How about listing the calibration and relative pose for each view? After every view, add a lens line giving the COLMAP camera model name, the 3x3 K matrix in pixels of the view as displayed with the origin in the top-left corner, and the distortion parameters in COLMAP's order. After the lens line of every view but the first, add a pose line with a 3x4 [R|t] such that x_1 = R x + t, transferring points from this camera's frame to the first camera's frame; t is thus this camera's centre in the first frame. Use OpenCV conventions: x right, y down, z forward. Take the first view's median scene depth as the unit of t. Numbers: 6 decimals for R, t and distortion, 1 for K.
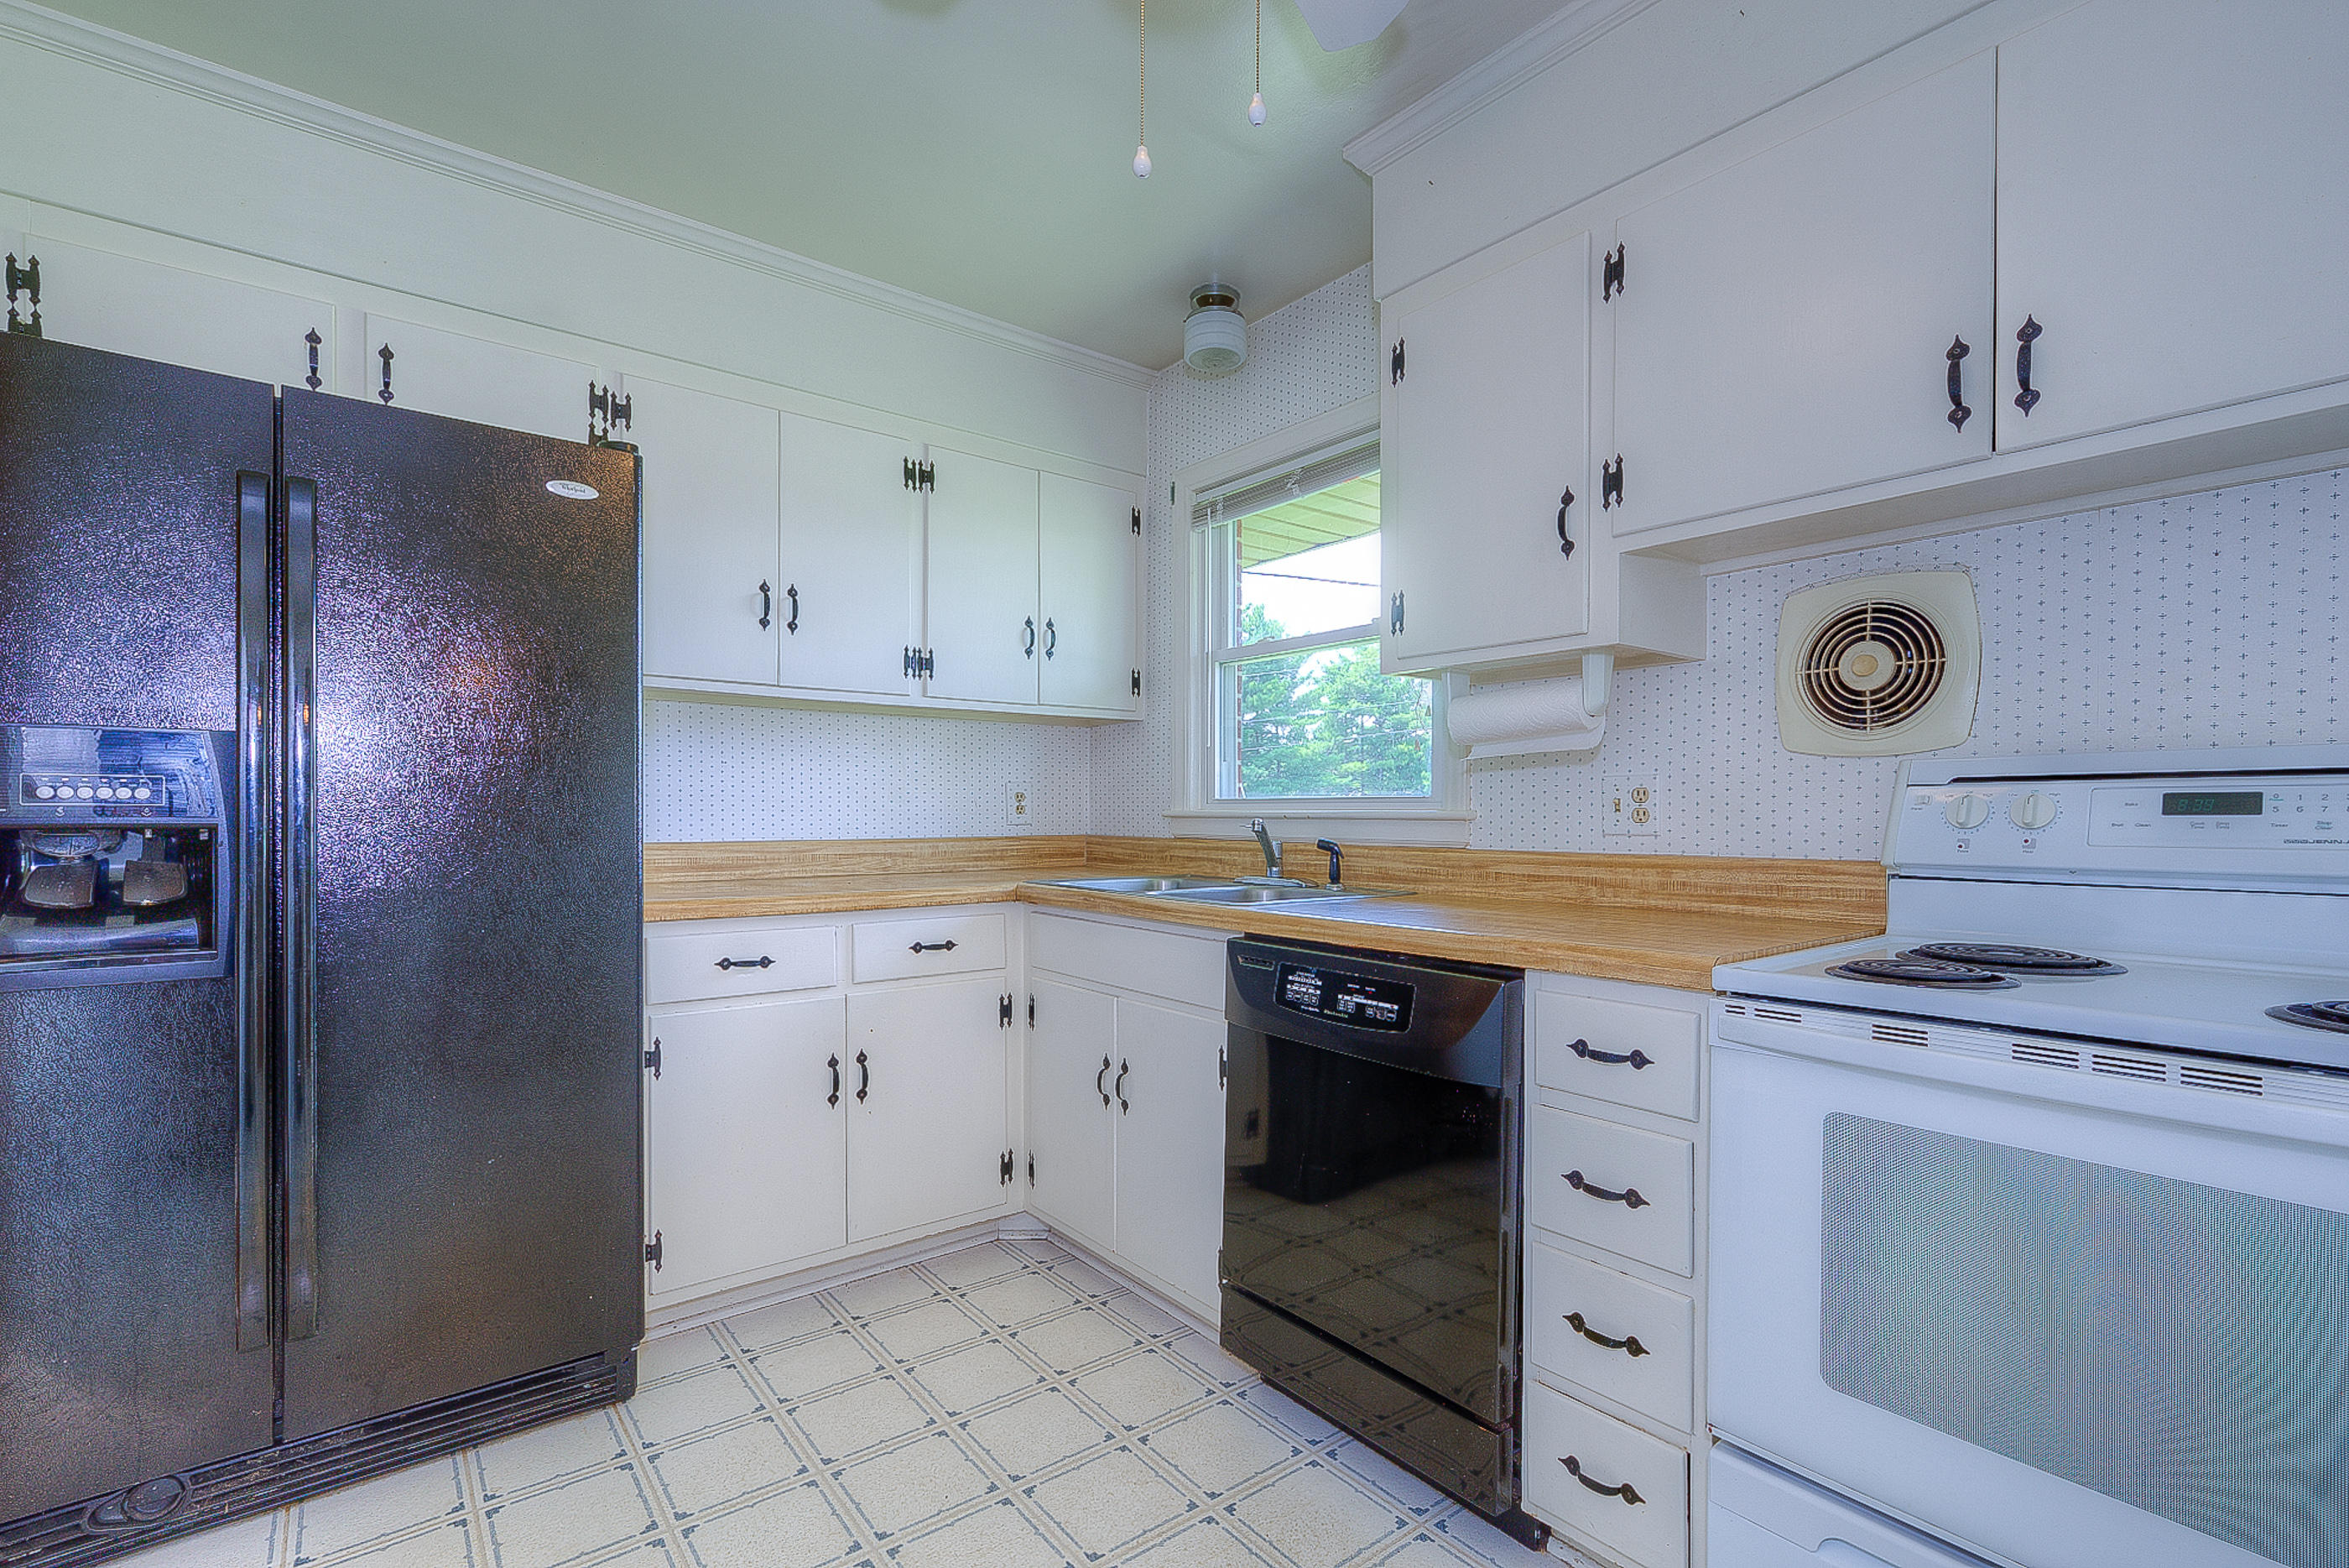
lens RADIAL K [[1062.8, 0, 1172.1], [0, 1062.8, 818.6], [0, 0, 1]] dist [-0.001507, 0.002424]
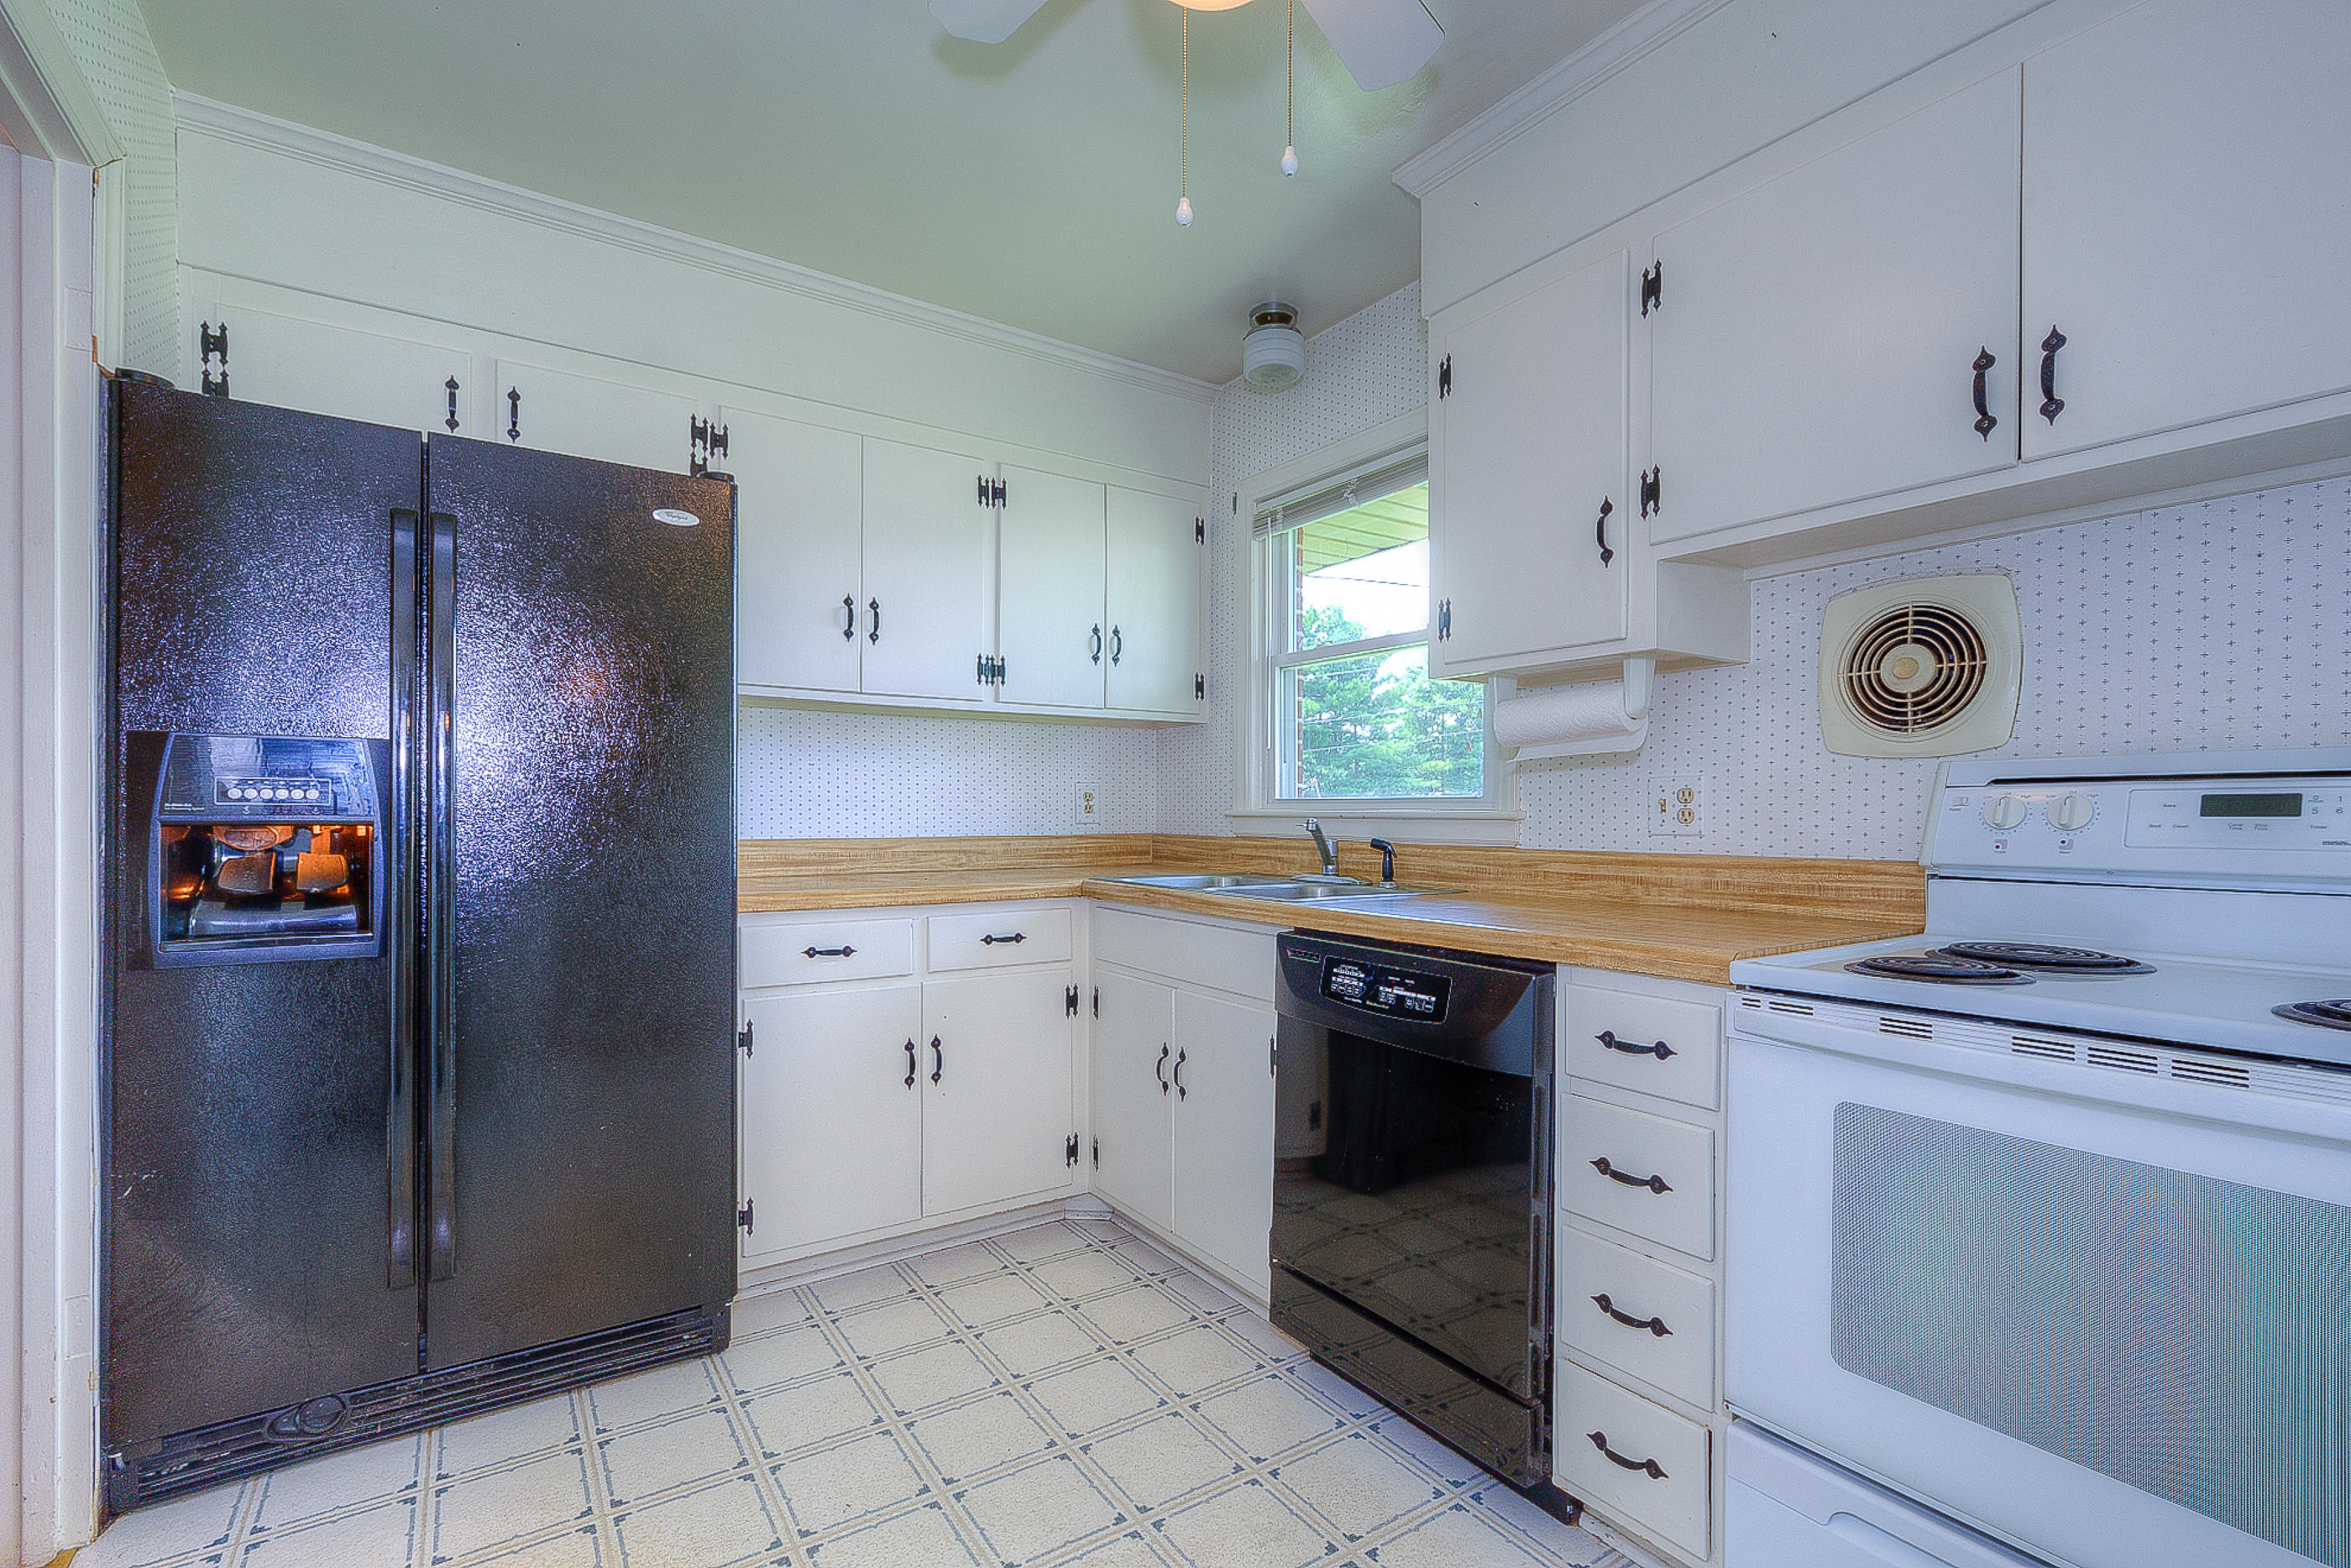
lens RADIAL K [[1057.9, 0, 1173.0], [0, 1057.9, 814.7], [0, 0, 1]] dist [-0.002158, 0.000947]
pose [[0.997345, 0.001562, -0.072810, 0.027035], [-0.001781, 0.999994, -0.002956, -0.000249], [0.072805, 0.003078, 0.997341, -0.049776]]
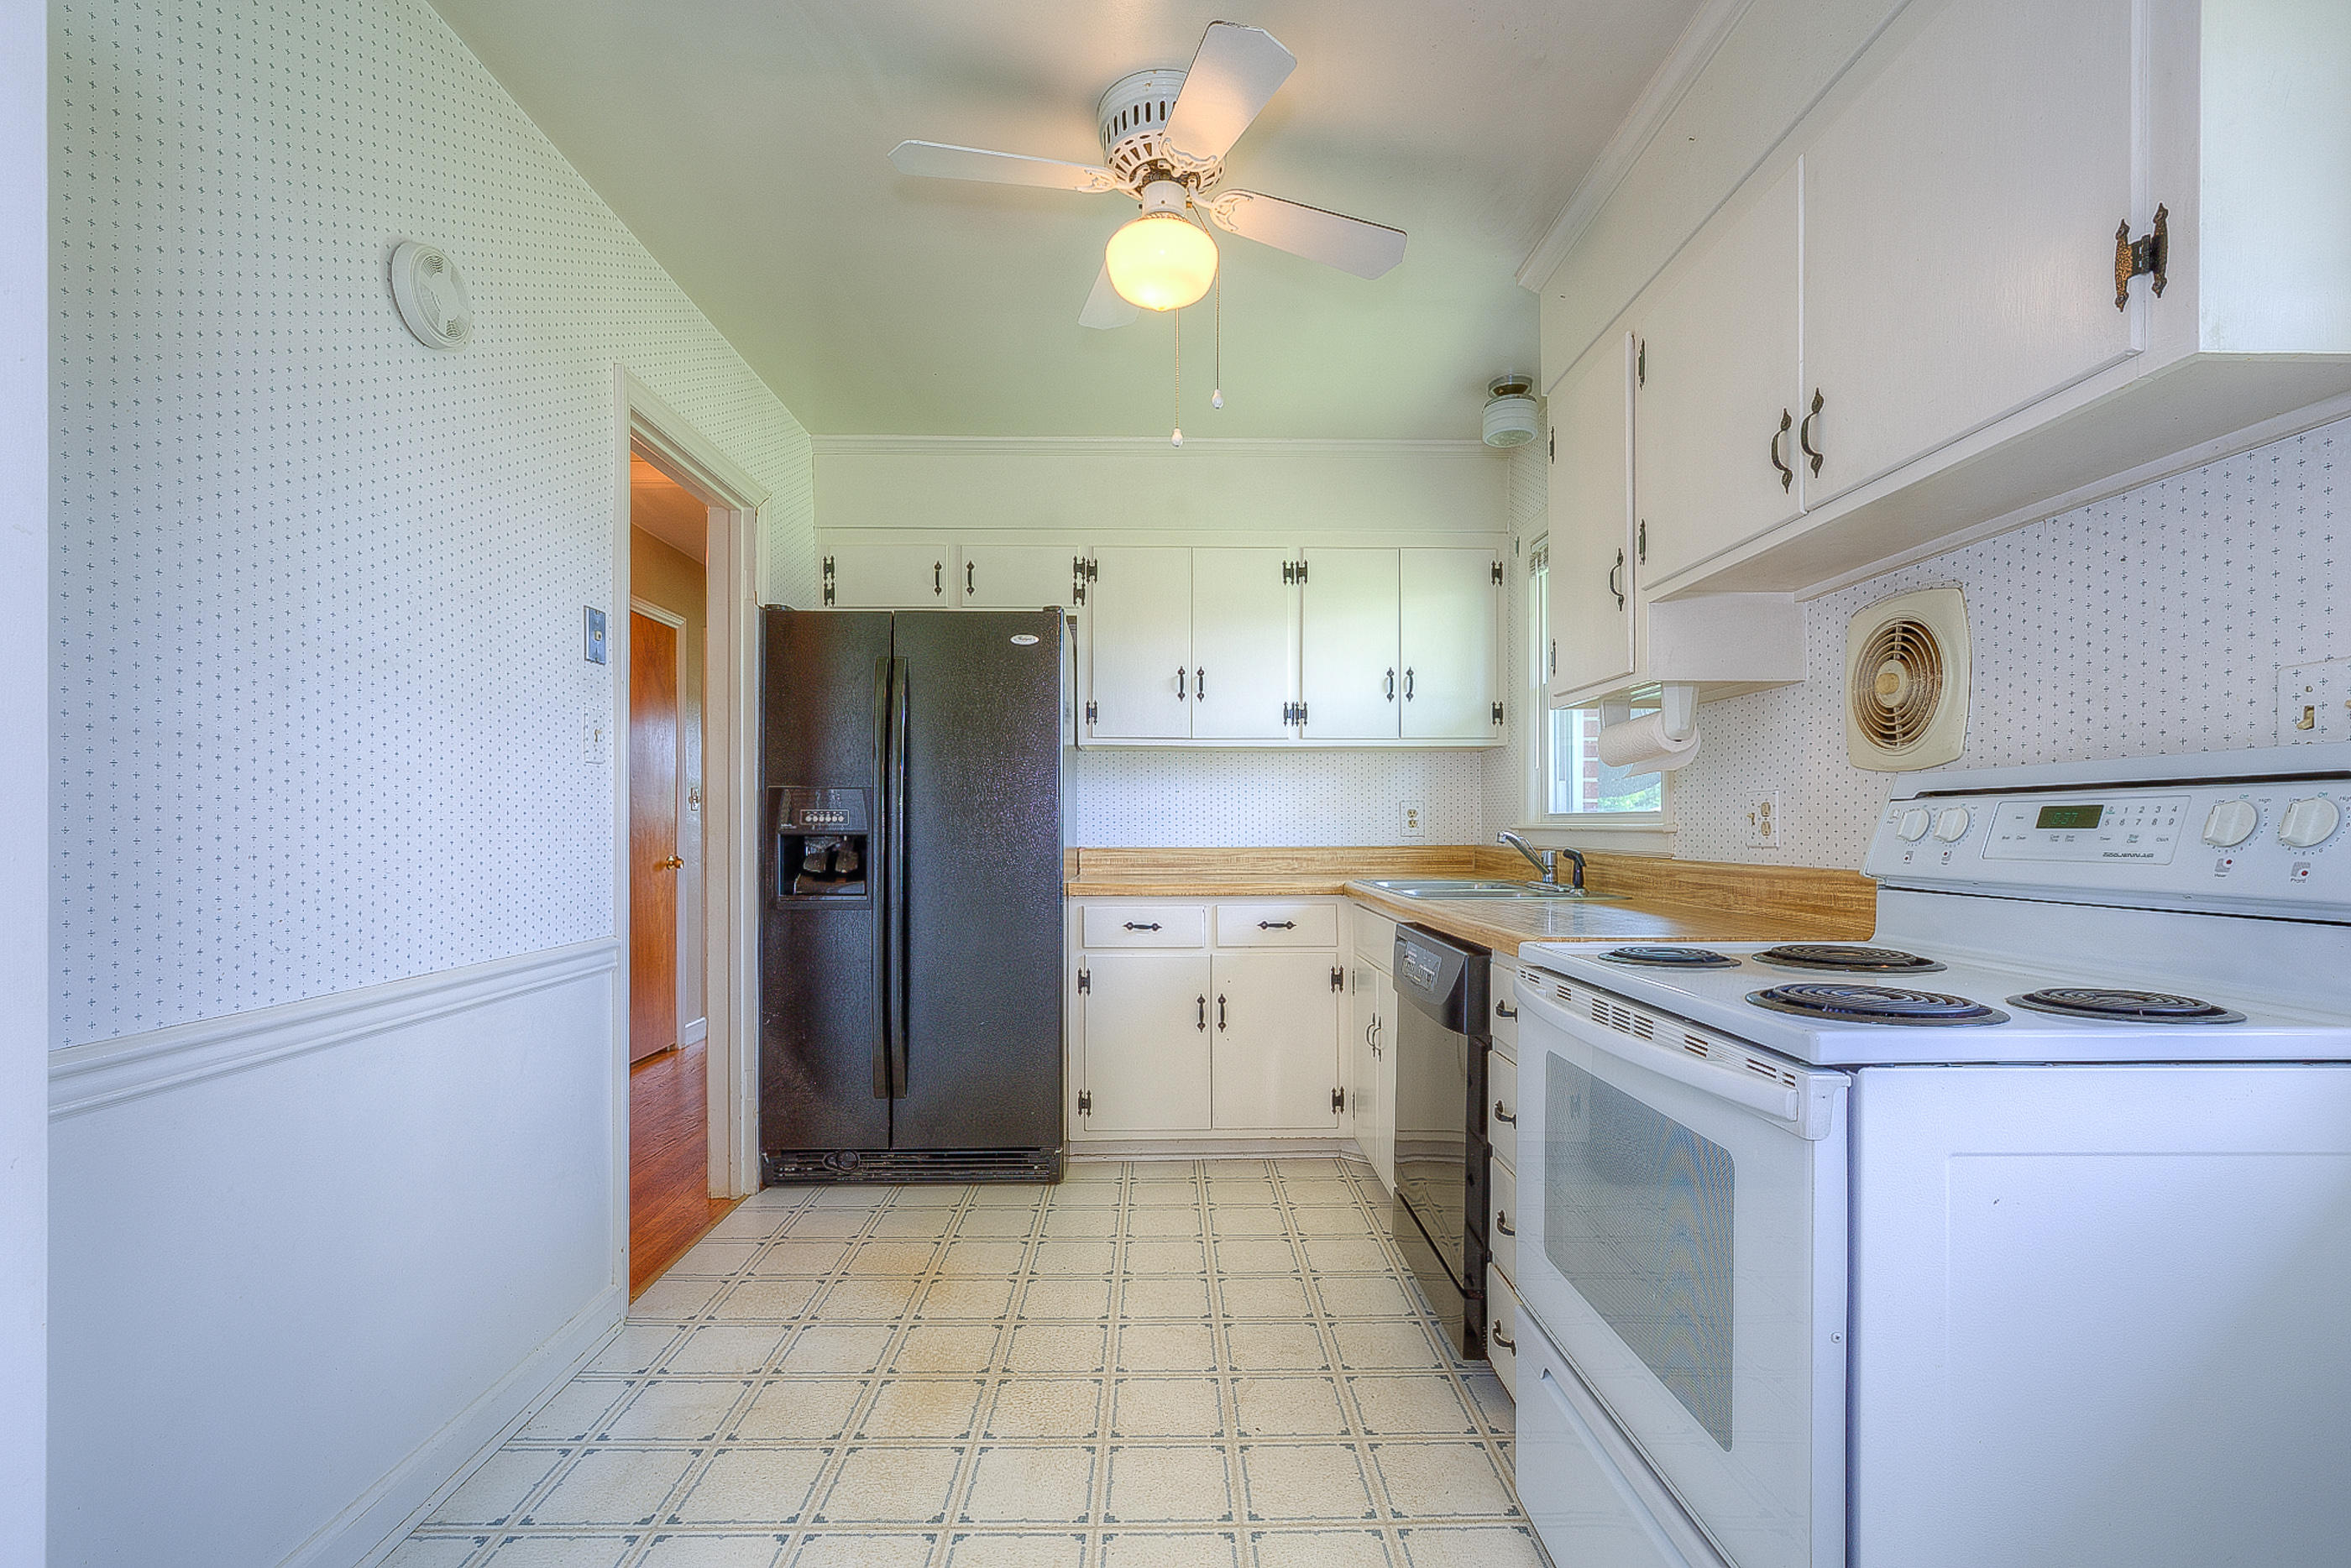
lens RADIAL K [[1063.5, 0, 1173.1], [0, 1063.5, 818.6], [0, 0, 1]] dist [-0.001507, 0.002424]
pose [[0.798527, -0.006243, -0.601927, 0.657723], [-0.001055, 0.999930, -0.011770, 0.000176], [0.601958, 0.010033, 0.798465, -0.224097]]
